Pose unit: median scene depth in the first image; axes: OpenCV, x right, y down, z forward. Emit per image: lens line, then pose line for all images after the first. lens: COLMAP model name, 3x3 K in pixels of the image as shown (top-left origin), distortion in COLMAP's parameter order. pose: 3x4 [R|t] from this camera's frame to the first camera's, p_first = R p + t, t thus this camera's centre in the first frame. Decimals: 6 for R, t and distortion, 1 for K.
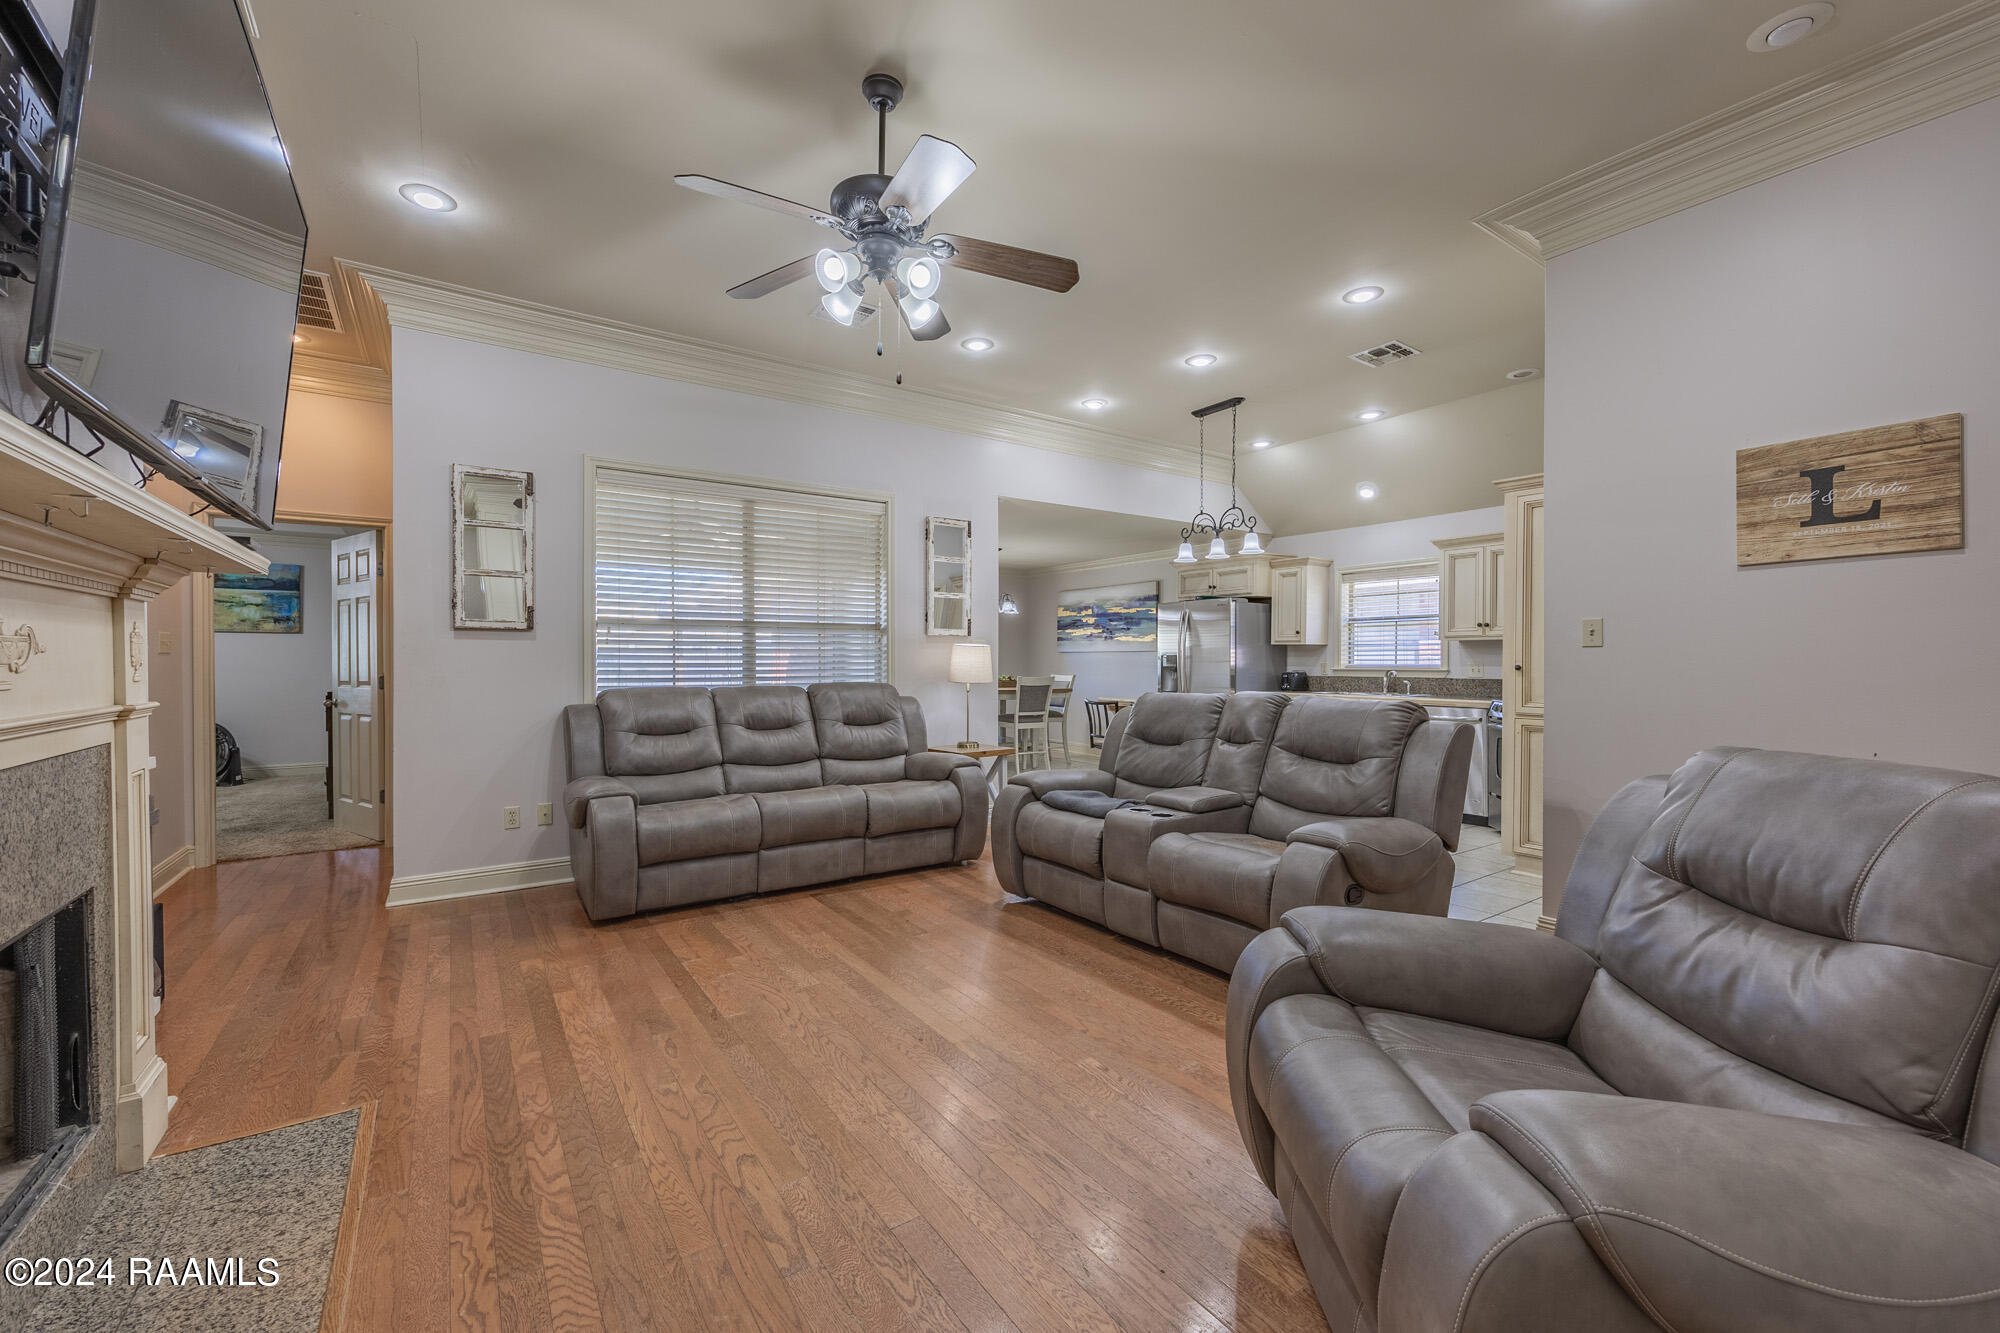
lens RADIAL K [[798.4, 0, 1000.0], [0, 798.4, 666.5], [0, 0, 1]] dist [-0.000740, 0.000071]
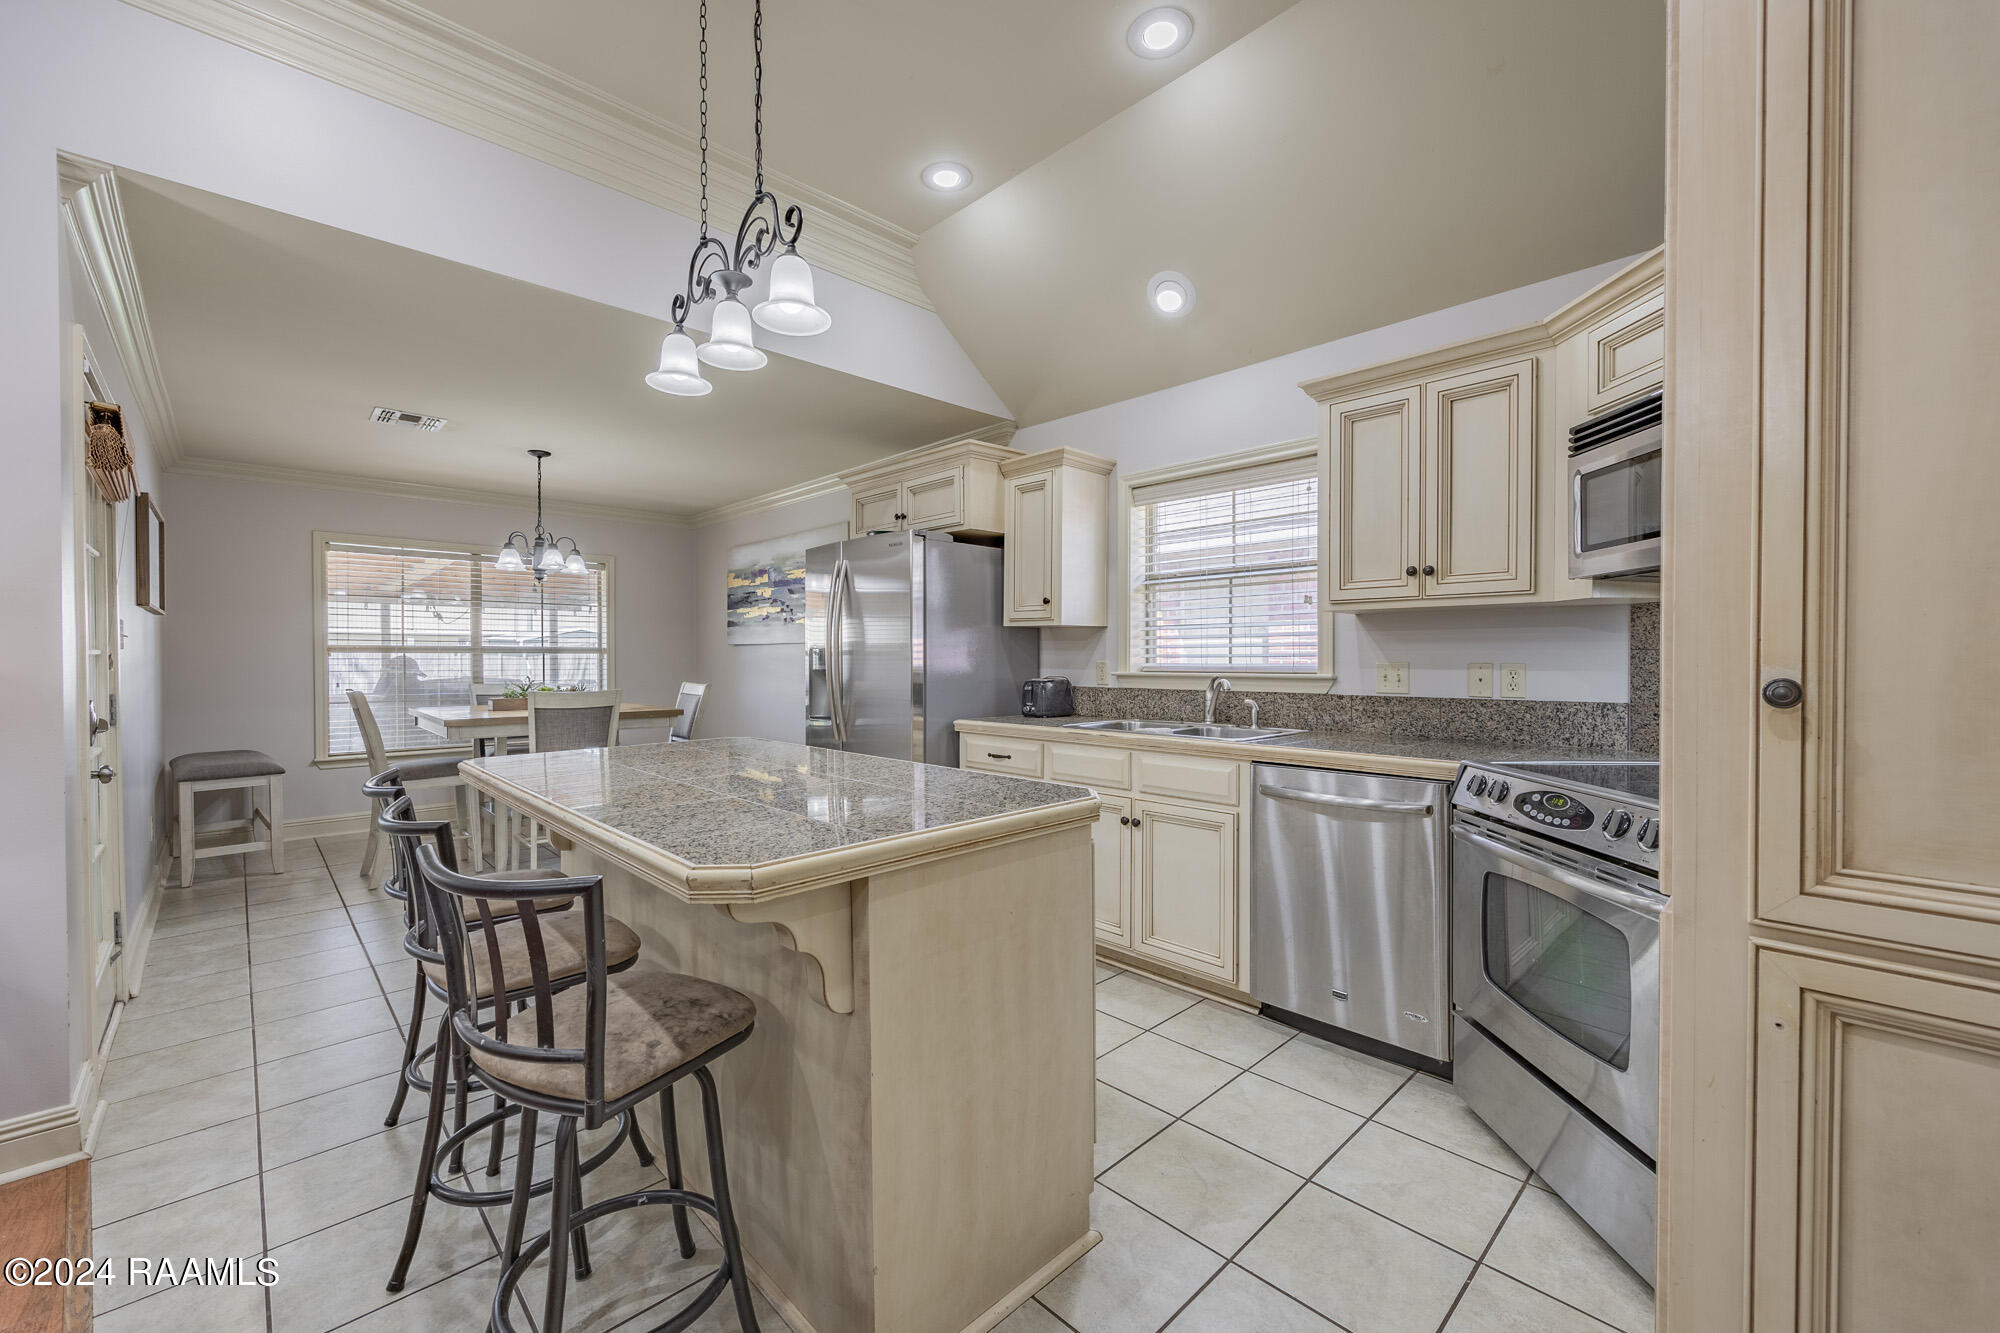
lens RADIAL K [[798.4, 0, 1000.0], [0, 798.4, 666.5], [0, 0, 1]] dist [-0.000740, 0.000071]
pose [[0.986193, -0.005713, 0.165503, 0.258200], [0.005066, 0.999978, 0.004330, -0.004102], [-0.165524, -0.003432, 0.986200, 0.505647]]
